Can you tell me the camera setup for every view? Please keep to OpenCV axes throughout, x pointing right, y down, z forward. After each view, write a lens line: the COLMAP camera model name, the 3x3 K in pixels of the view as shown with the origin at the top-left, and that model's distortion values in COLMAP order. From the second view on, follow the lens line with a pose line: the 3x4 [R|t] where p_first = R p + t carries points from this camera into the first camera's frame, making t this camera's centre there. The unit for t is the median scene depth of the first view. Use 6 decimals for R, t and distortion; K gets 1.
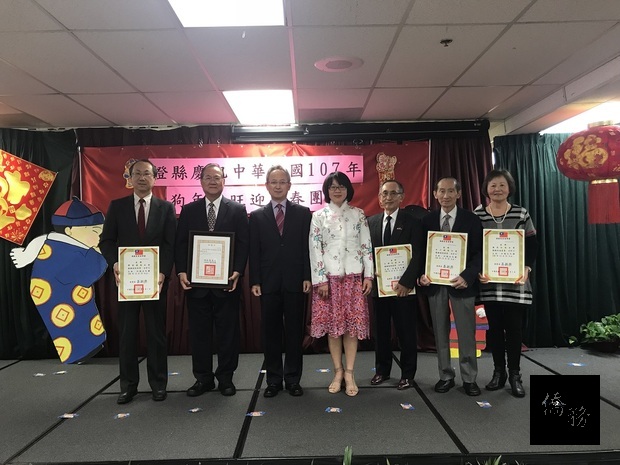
lens RADIAL K [[507.7, 0, 309.4], [0, 507.7, 232.9], [0, 0, 1]] dist [0.010545, -0.000812]
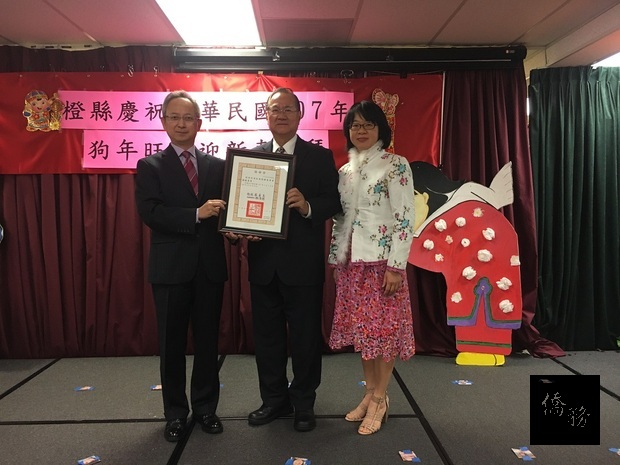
lens RADIAL K [[524.6, 0, 310.5], [0, 524.6, 229.8], [0, 0, 1]] dist [0.000911, 0.005539]
pose [[0.999755, 0.013495, 0.017557, 0.032472], [-0.014484, 0.998240, 0.057507, 0.003966], [-0.016750, -0.057747, 0.998191, 0.230740]]
